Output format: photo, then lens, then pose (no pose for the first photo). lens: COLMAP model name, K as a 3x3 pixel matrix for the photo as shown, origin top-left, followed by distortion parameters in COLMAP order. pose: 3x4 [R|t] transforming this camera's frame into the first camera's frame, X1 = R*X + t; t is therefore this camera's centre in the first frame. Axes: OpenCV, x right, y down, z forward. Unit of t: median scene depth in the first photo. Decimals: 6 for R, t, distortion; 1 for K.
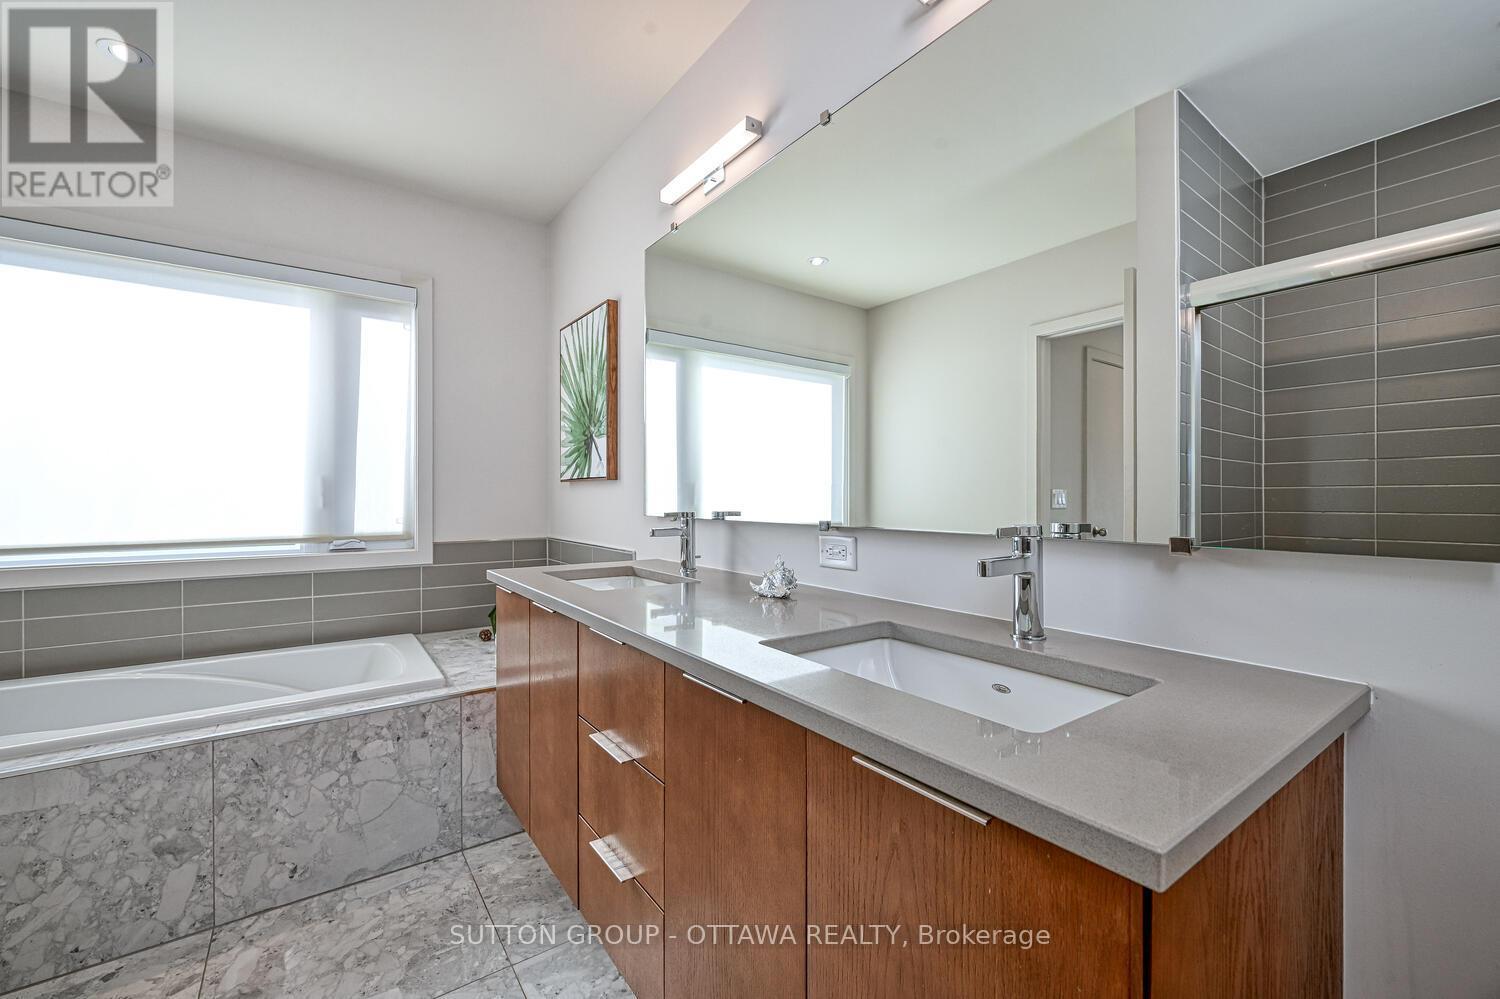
lens RADIAL K [[592.1, 0, 749.5], [0, 592.1, 497.1], [0, 0, 1]] dist [0.000411, -0.000124]
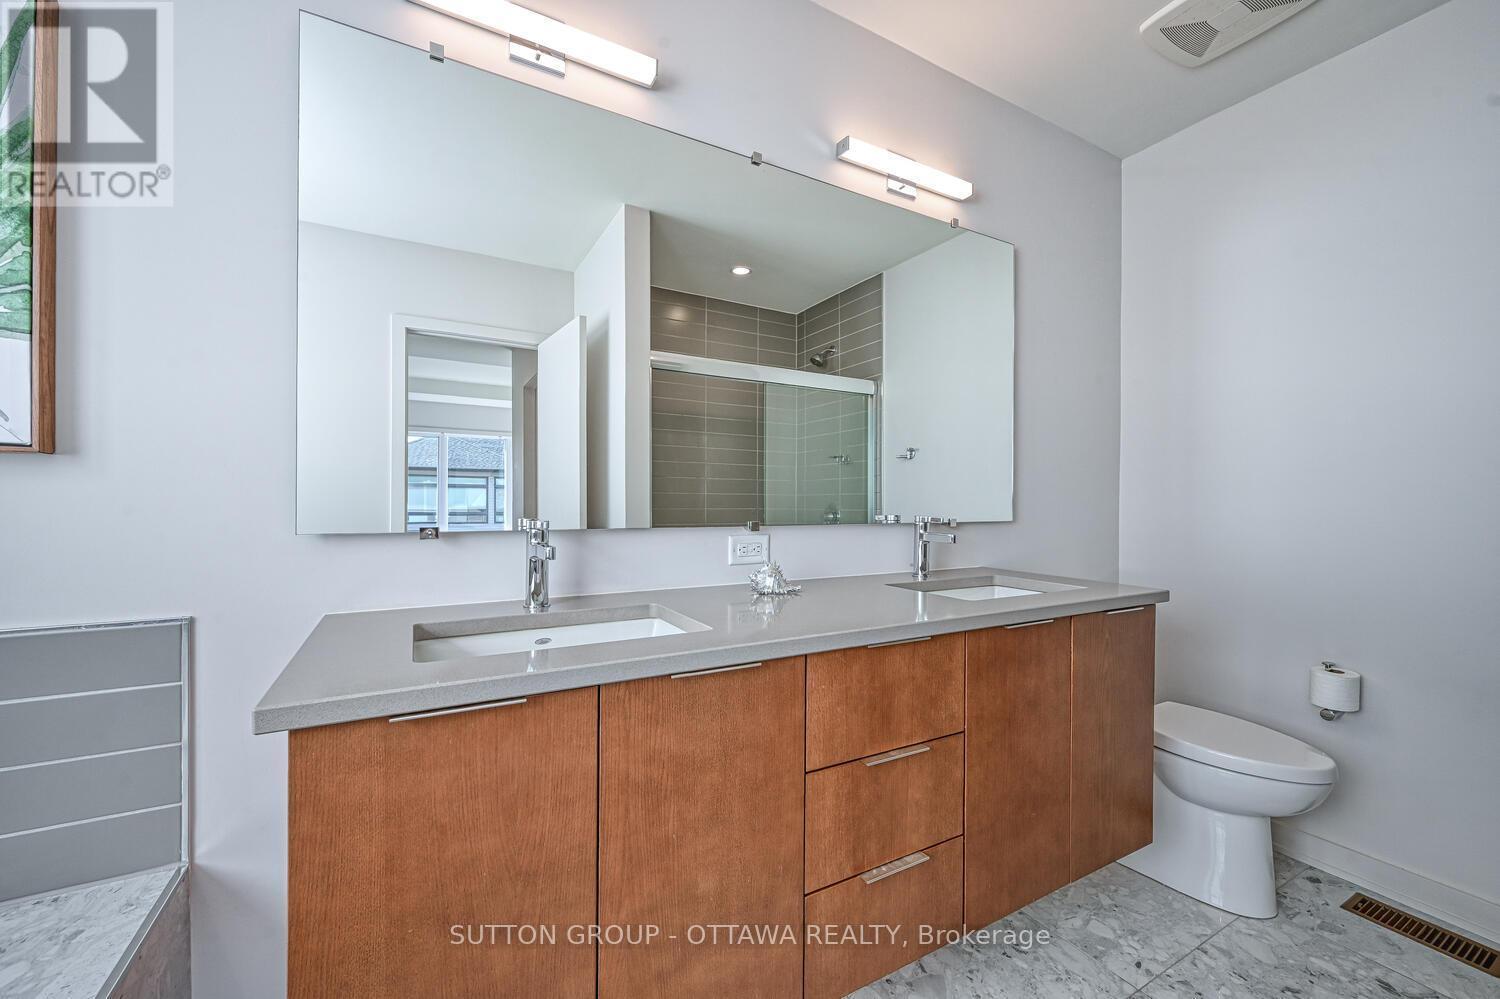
lens RADIAL K [[592.1, 0, 749.5], [0, 592.1, 497.1], [0, 0, 1]] dist [0.000411, -0.000124]
pose [[0.133401, 0.004977, 0.991050, -0.984142], [-0.006298, 0.999971, -0.004174, -0.000784], [-0.991042, -0.005685, 0.133429, 0.876394]]
